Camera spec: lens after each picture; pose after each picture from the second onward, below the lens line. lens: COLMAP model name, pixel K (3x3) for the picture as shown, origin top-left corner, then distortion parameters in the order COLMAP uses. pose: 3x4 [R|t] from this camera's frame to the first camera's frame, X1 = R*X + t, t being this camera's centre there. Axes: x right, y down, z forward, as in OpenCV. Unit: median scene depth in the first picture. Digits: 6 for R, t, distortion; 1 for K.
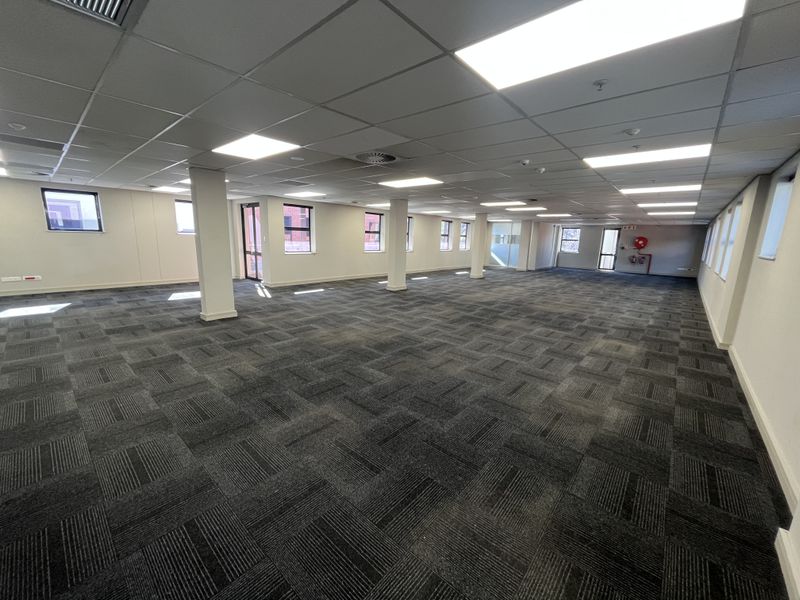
lens RADIAL K [[321.4, 0, 400.0], [0, 321.4, 300.0], [0, 0, 1]] dist [-0.001030, -0.000405]
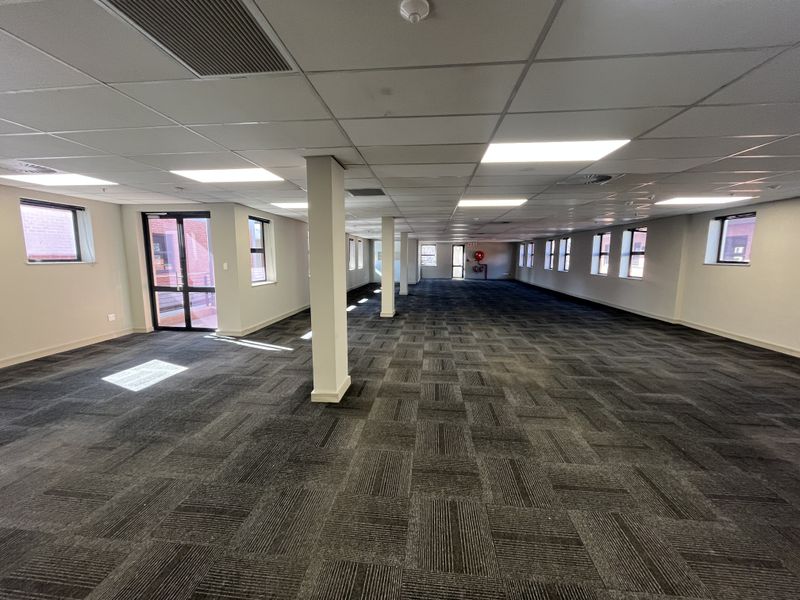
lens RADIAL K [[321.4, 0, 400.0], [0, 321.4, 300.0], [0, 0, 1]] dist [-0.001030, -0.000405]
pose [[0.815226, -0.105770, 0.569402, -0.823471], [0.133848, 0.990973, -0.007554, -0.107500], [-0.563463, 0.082372, 0.822024, 0.401466]]
